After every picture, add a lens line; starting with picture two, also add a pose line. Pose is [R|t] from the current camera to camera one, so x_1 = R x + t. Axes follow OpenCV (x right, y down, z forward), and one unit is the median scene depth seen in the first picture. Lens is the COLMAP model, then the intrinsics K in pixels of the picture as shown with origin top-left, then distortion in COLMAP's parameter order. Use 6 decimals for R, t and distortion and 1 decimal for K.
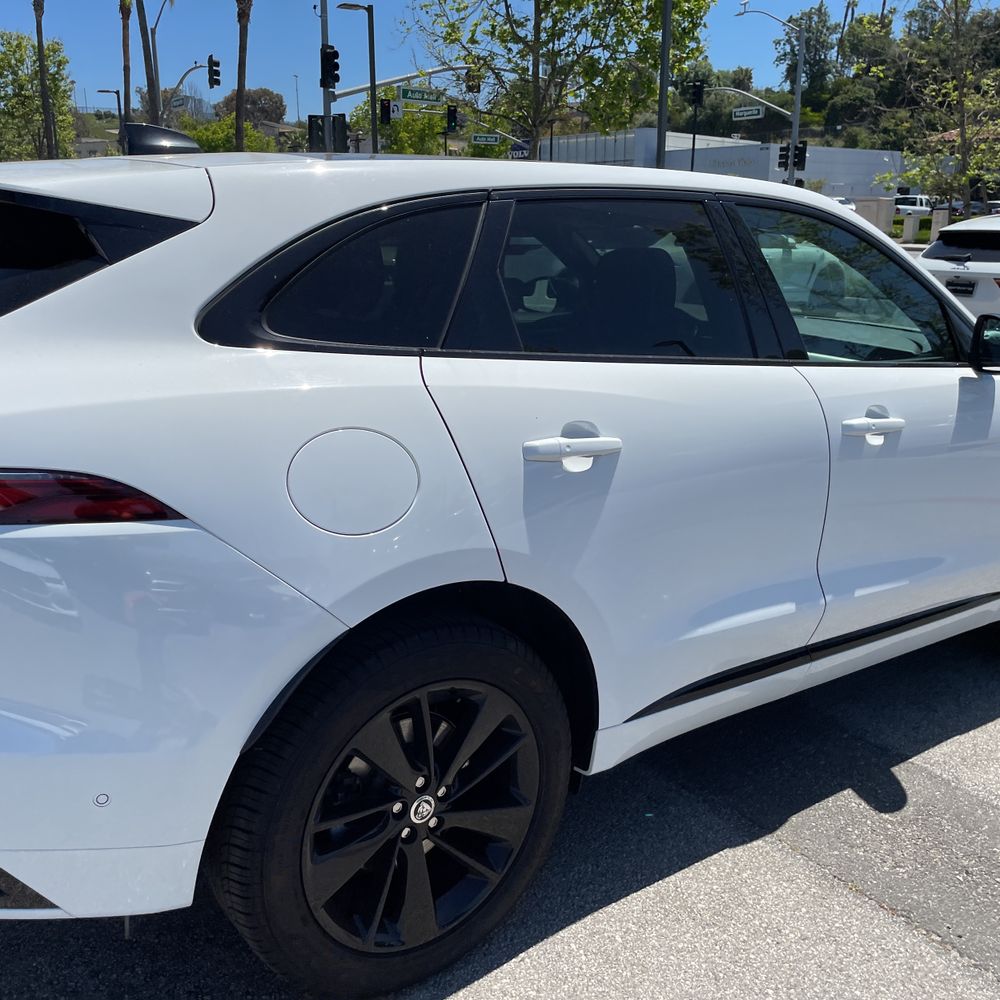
lens RADIAL K [[1024.5, 0, 505.0], [0, 1024.5, 492.5], [0, 0, 1]] dist [0.037312, 0.000000]
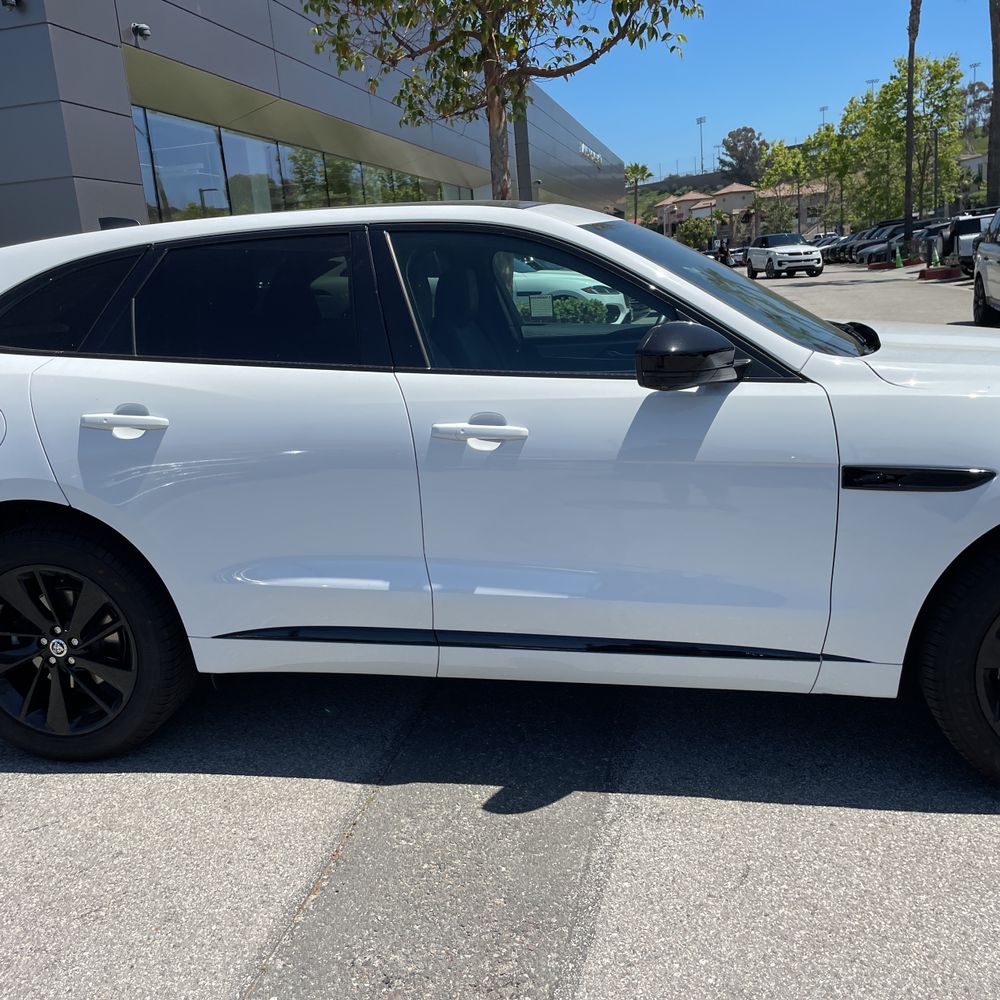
lens RADIAL K [[1024.5, 0, 493.3], [0, 1024.5, 479.6], [0, 0, 1]] dist [0.037312, 0.000000]
pose [[0.675759, 0.092726, -0.731267, 1.397663], [-0.109896, 0.993643, 0.024441, -0.052085], [0.728885, 0.063847, 0.681653, 0.376728]]
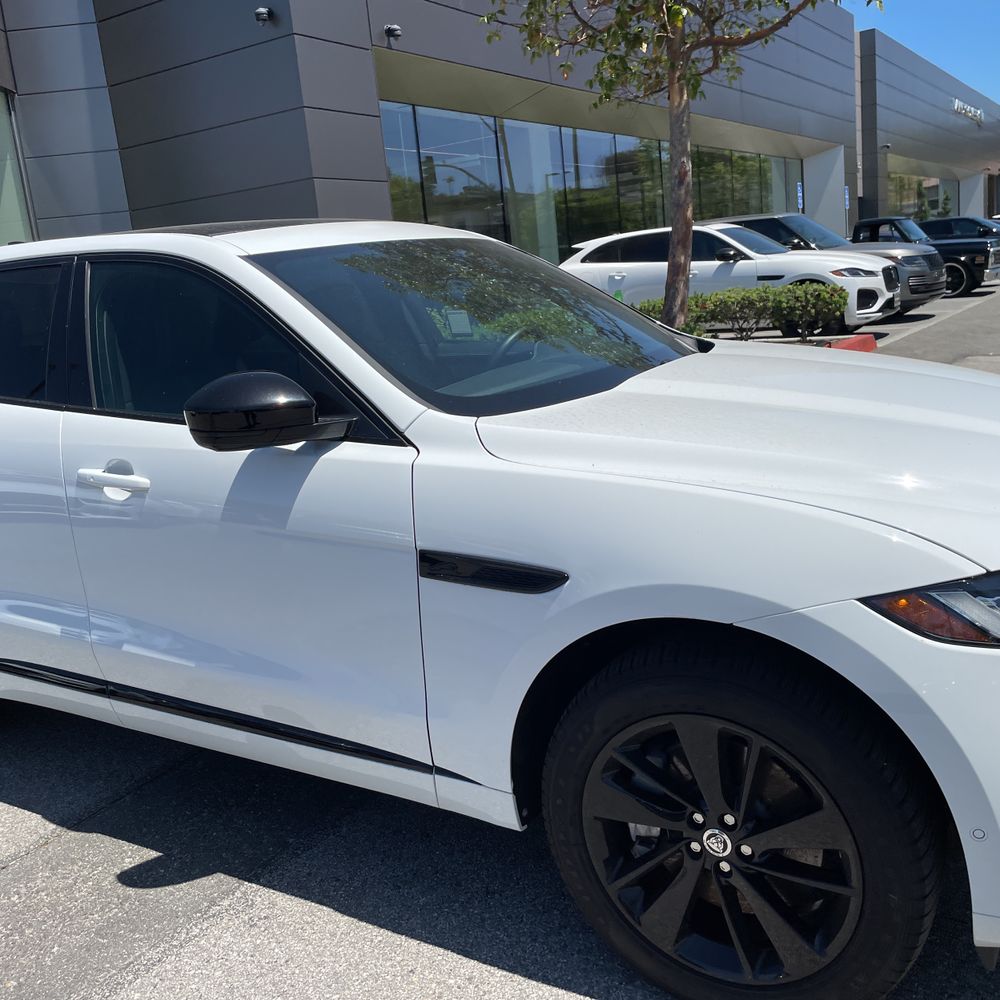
lens RADIAL K [[1024.5, 0, 505.8], [0, 1024.5, 479.6], [0, 0, 1]] dist [0.037312, 0.000000]
pose [[0.394315, 0.139860, -0.908270, 1.725090], [-0.142109, 0.985742, 0.090095, -0.254489], [0.907921, 0.093547, 0.408568, 1.161143]]
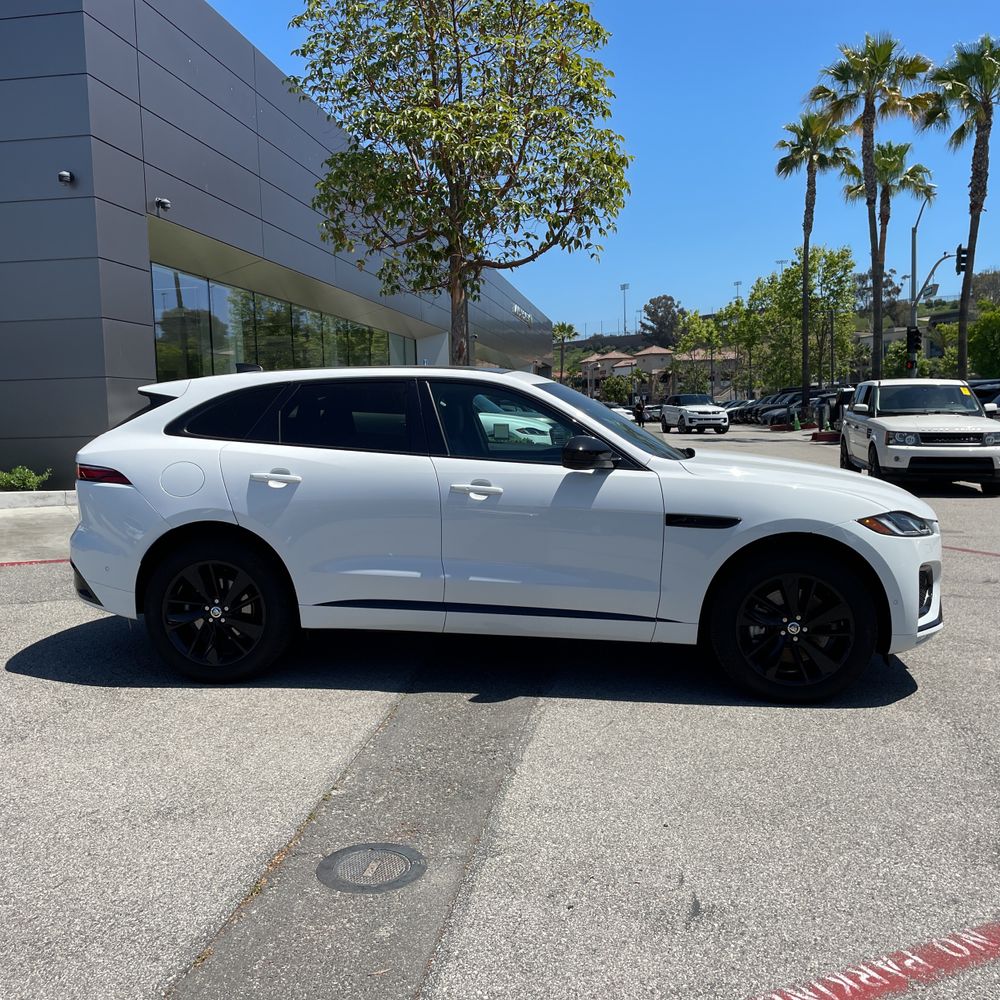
lens RADIAL K [[1024.5, 0, 490.0], [0, 1024.5, 468.5], [0, 0, 1]] dist [0.037312, 0.000000]
pose [[0.724904, 0.016636, -0.688649, 2.096726], [-0.148484, 0.979981, -0.132628, 0.182623], [0.672657, 0.198396, 0.712862, -0.443697]]
